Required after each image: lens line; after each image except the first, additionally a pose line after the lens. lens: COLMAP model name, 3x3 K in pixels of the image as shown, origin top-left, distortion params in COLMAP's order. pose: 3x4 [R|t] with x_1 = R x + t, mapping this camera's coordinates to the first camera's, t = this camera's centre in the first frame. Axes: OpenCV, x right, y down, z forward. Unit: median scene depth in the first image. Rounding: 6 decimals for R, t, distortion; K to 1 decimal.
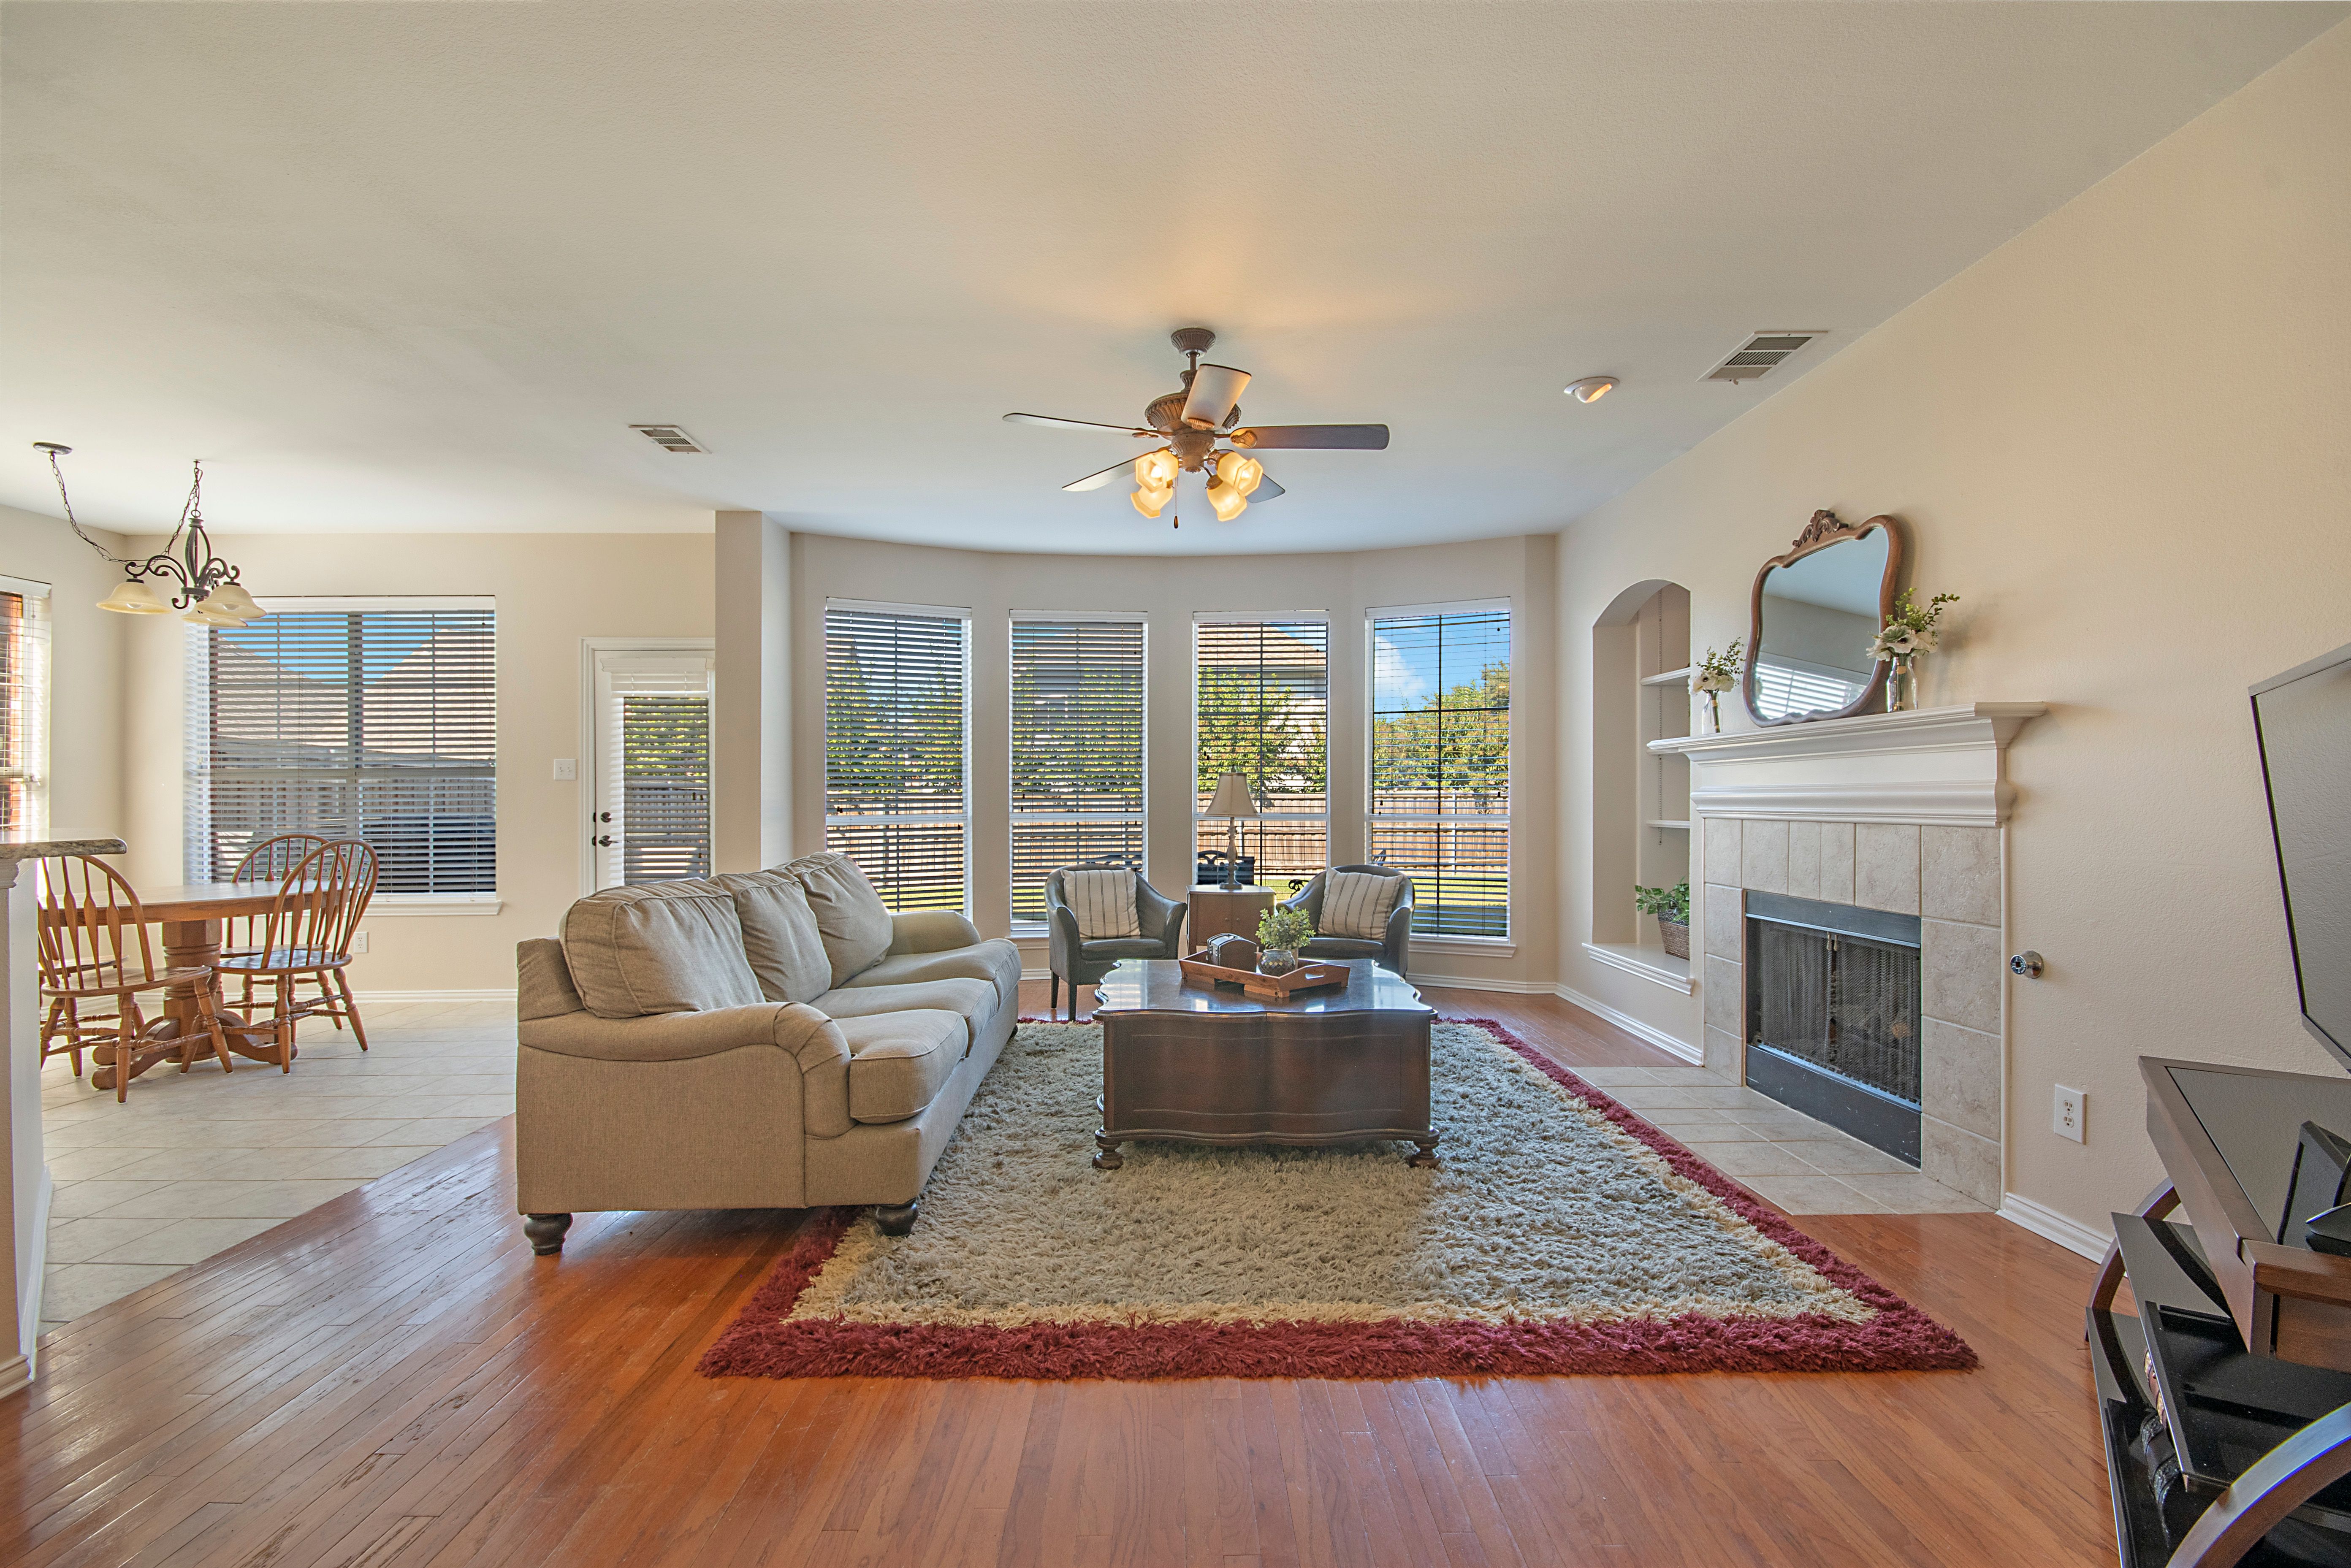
lens RADIAL K [[1048.3, 0, 1179.8], [0, 1048.3, 797.8], [0, 0, 1]] dist [-0.001629, 0.000267]
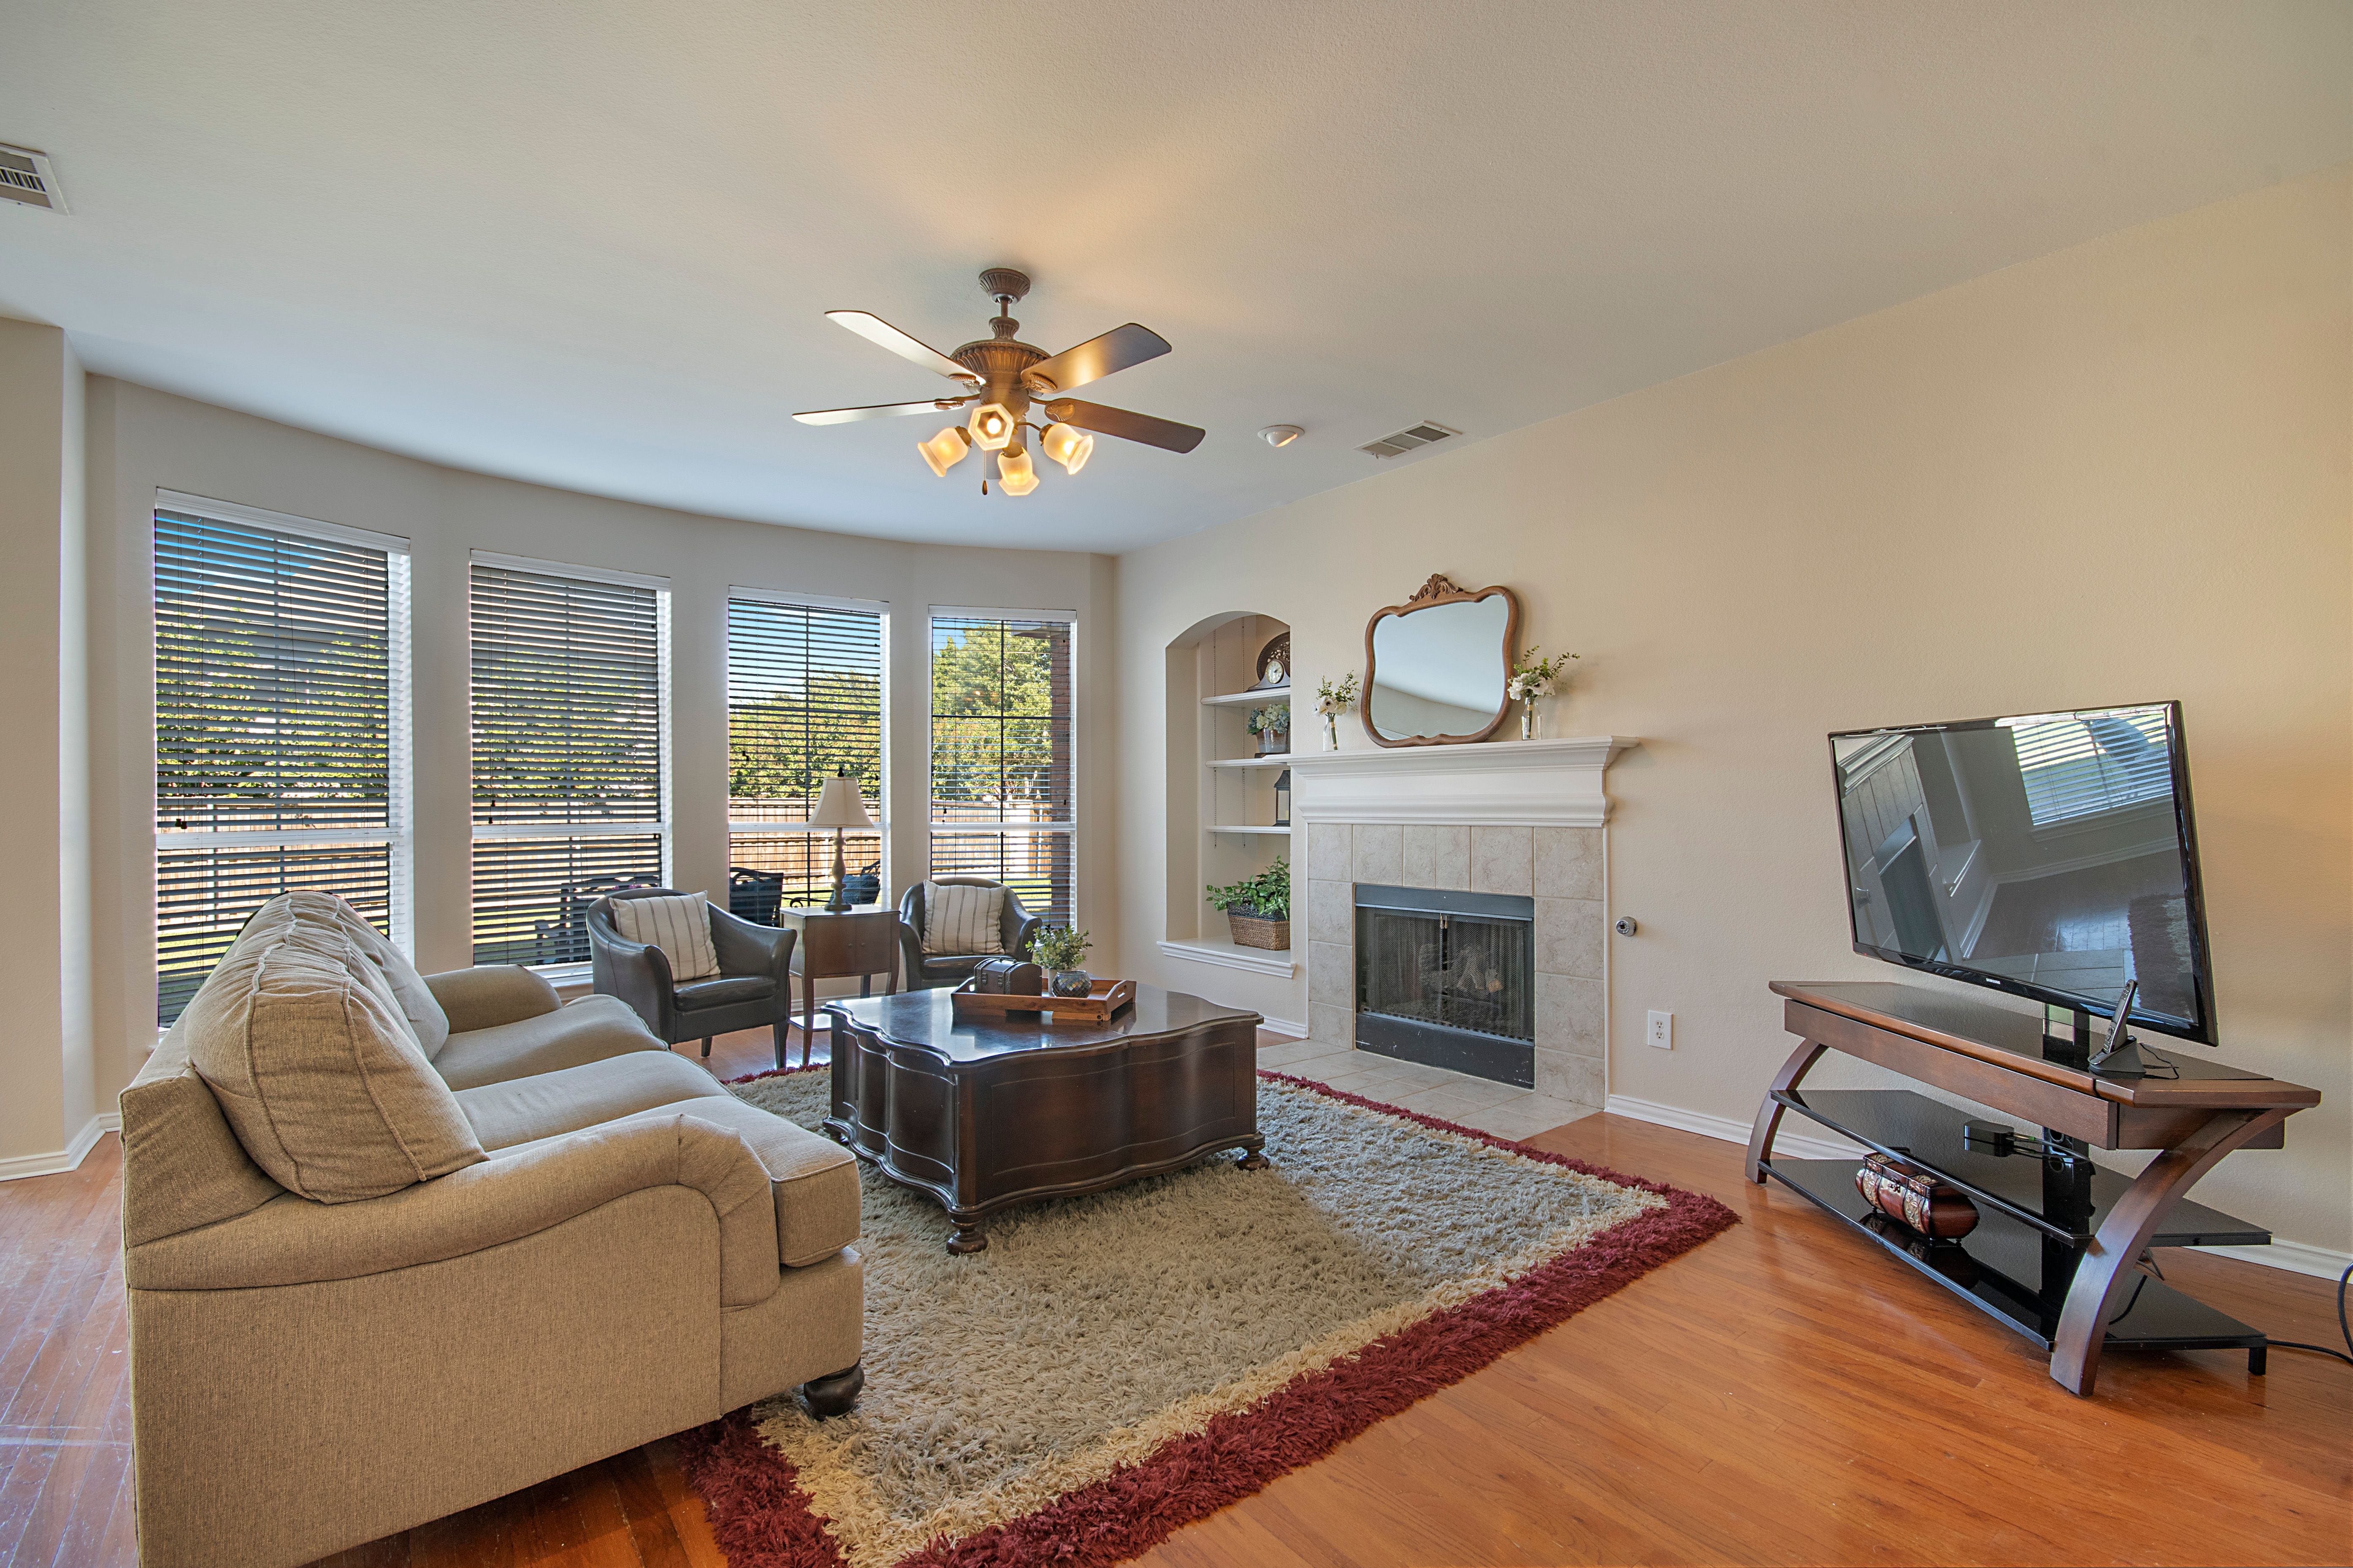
lens RADIAL K [[1048.1, 0, 1169.2], [0, 1048.1, 800.6], [0, 0, 1]] dist [-0.010112, 0.000215]
pose [[0.788898, 0.002972, 0.614517, -0.424582], [-0.000162, 0.999989, -0.004628, -0.000869], [-0.614524, 0.003551, 0.788890, 0.230221]]
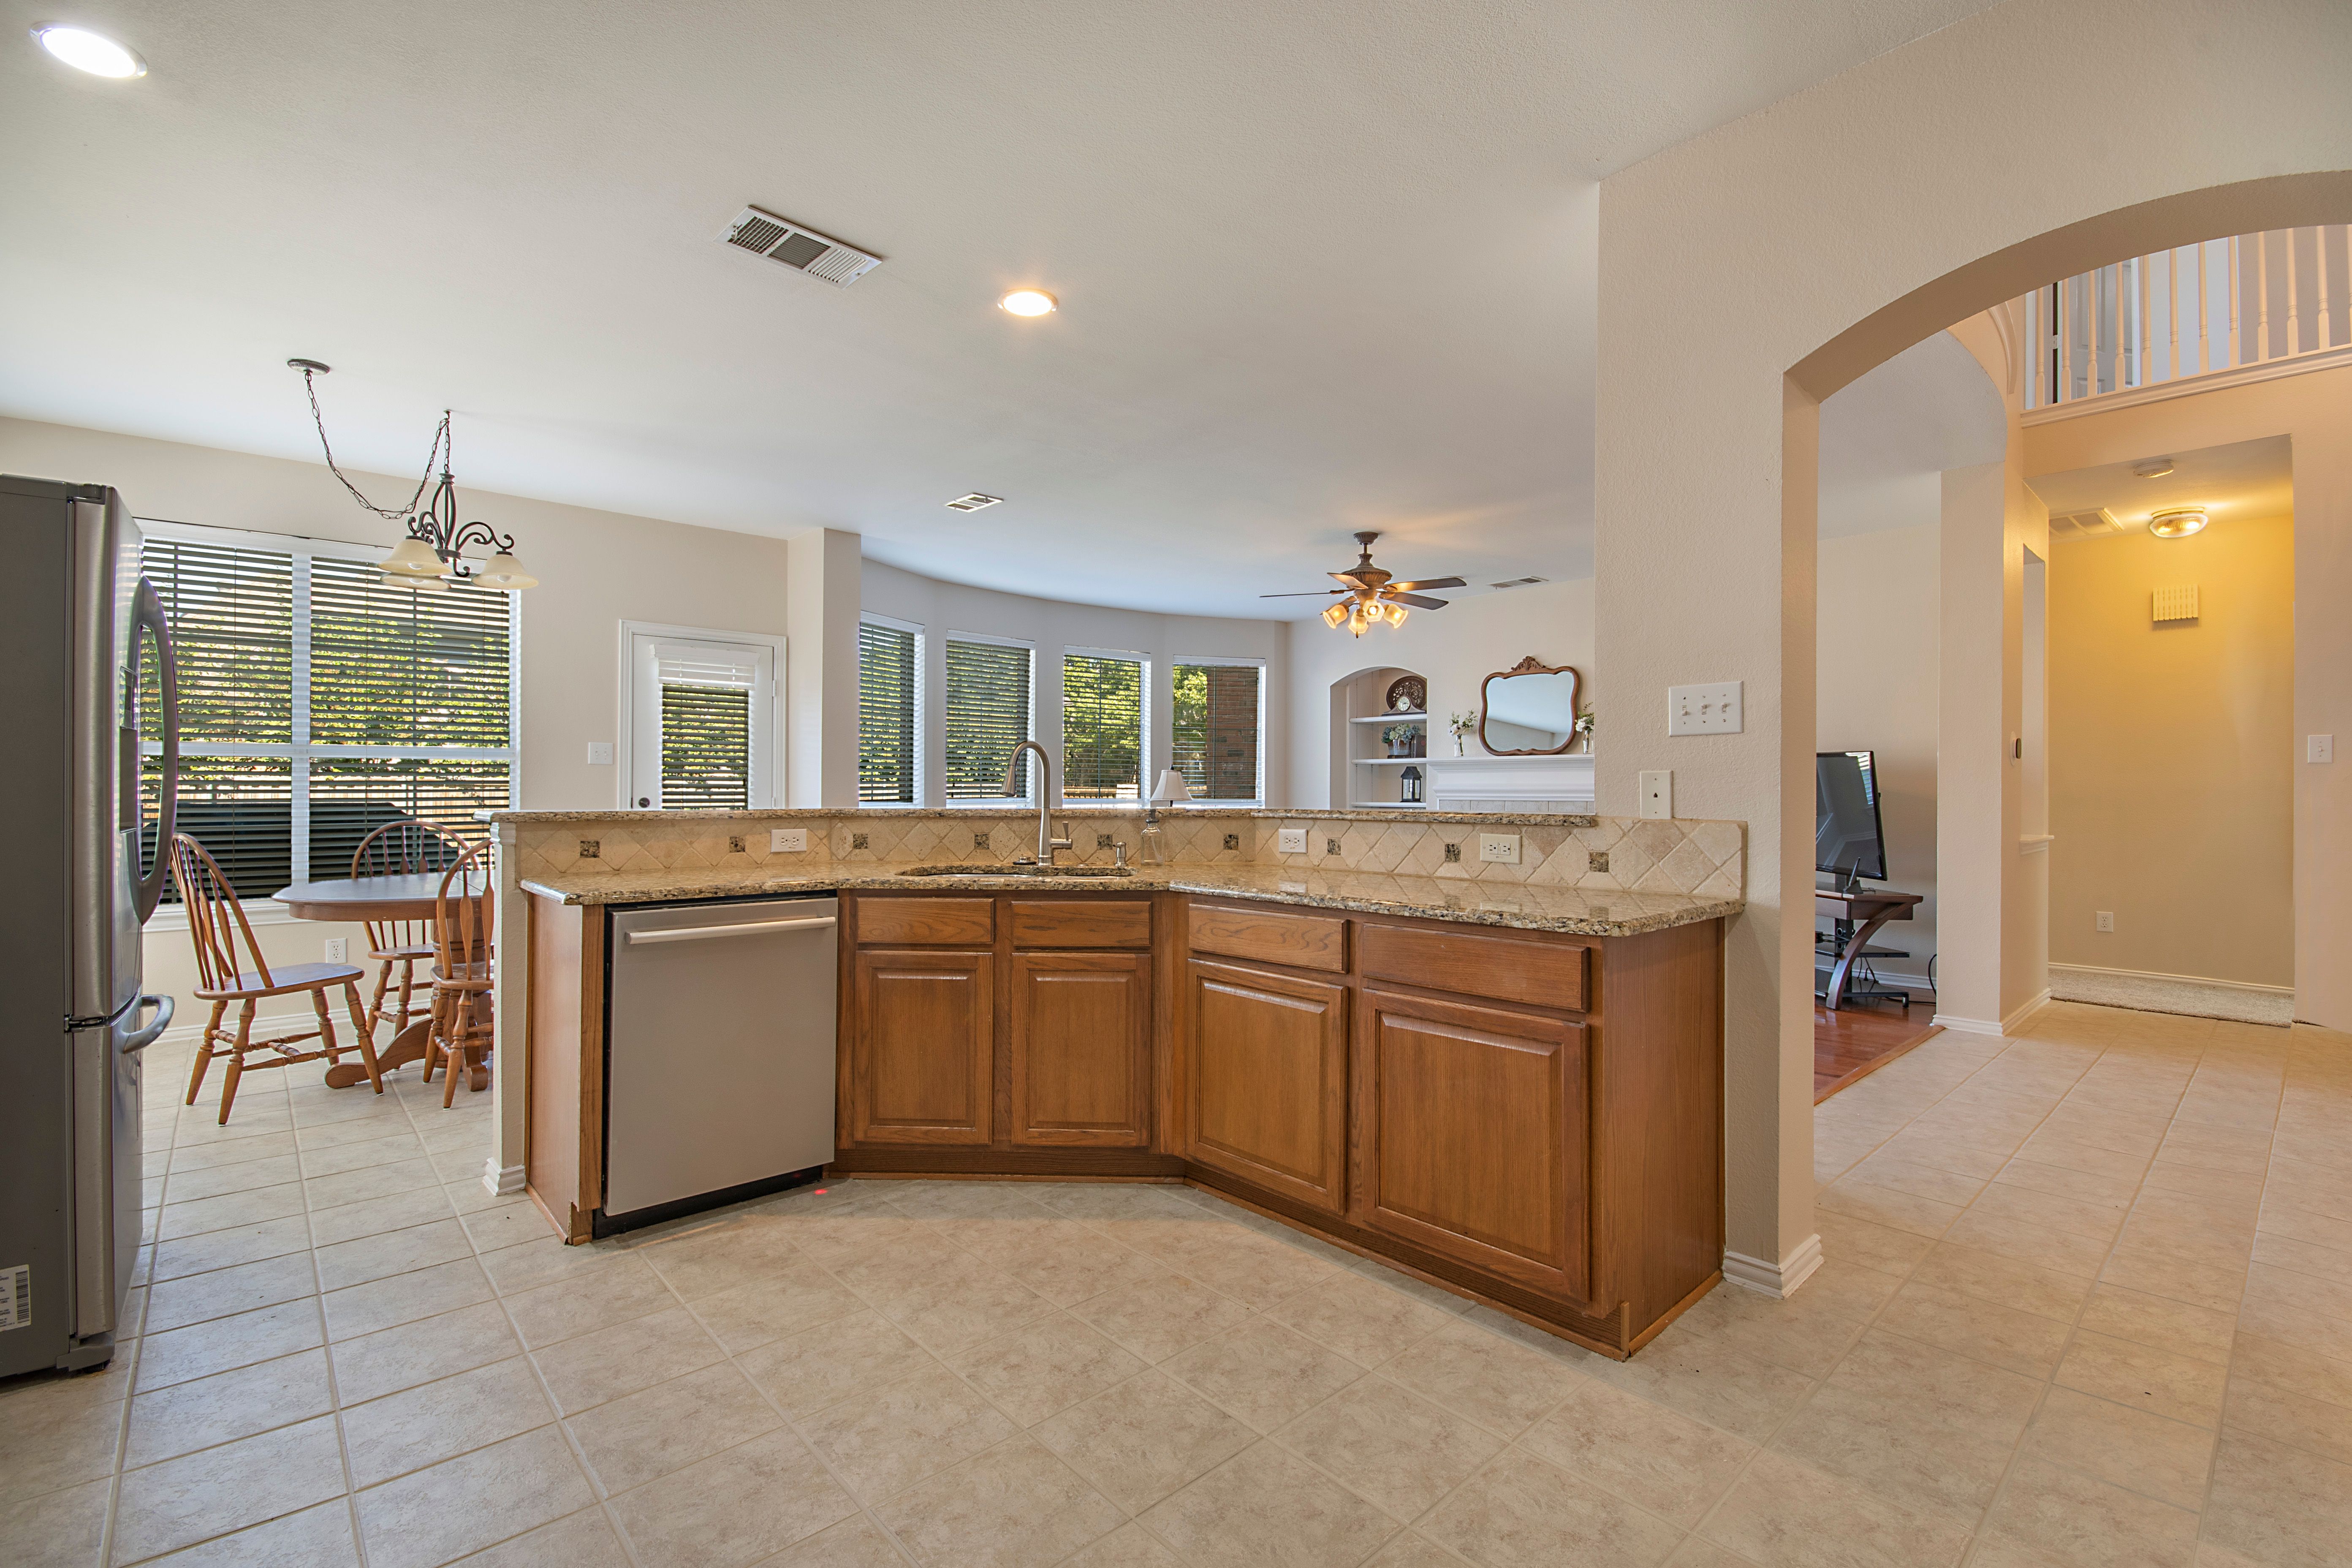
lens RADIAL K [[1048.9, 0, 1180.3], [0, 1048.9, 797.8], [0, 0, 1]] dist [-0.001629, 0.000267]
pose [[0.742608, -0.001300, 0.669725, -1.443951], [-0.004845, 0.999962, 0.007312, 0.004273], [-0.669708, -0.008675, 0.742574, -0.129124]]
